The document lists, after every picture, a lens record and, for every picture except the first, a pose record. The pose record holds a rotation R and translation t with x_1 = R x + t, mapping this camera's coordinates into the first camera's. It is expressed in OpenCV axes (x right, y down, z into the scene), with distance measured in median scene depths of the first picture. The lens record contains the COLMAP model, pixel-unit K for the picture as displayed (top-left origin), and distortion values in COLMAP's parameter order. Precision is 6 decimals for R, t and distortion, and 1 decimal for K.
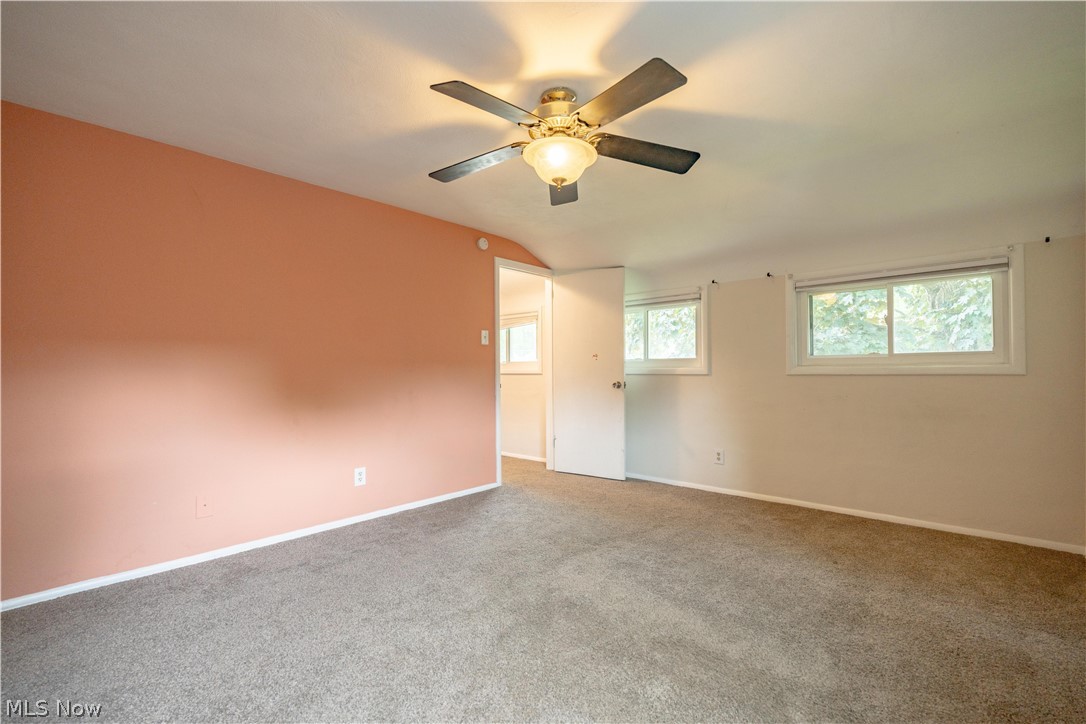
lens RADIAL K [[473.3, 0, 541.7], [0, 473.3, 363.5], [0, 0, 1]] dist [-0.002854, -0.000108]
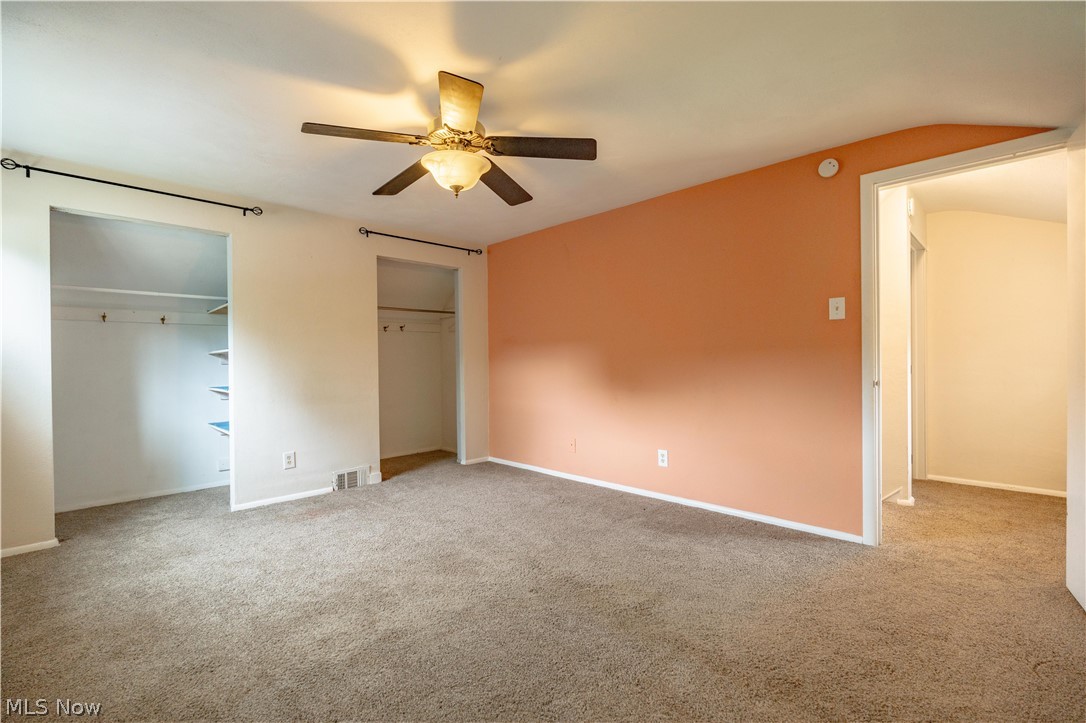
lens RADIAL K [[473.0, 0, 541.6], [0, 473.0, 362.9], [0, 0, 1]] dist [-0.003410, 0.000043]
pose [[-0.047229, 0.010280, -0.998831, 0.623887], [0.024506, 0.999658, 0.009130, 0.005089], [0.998583, -0.024046, -0.047465, 0.692678]]
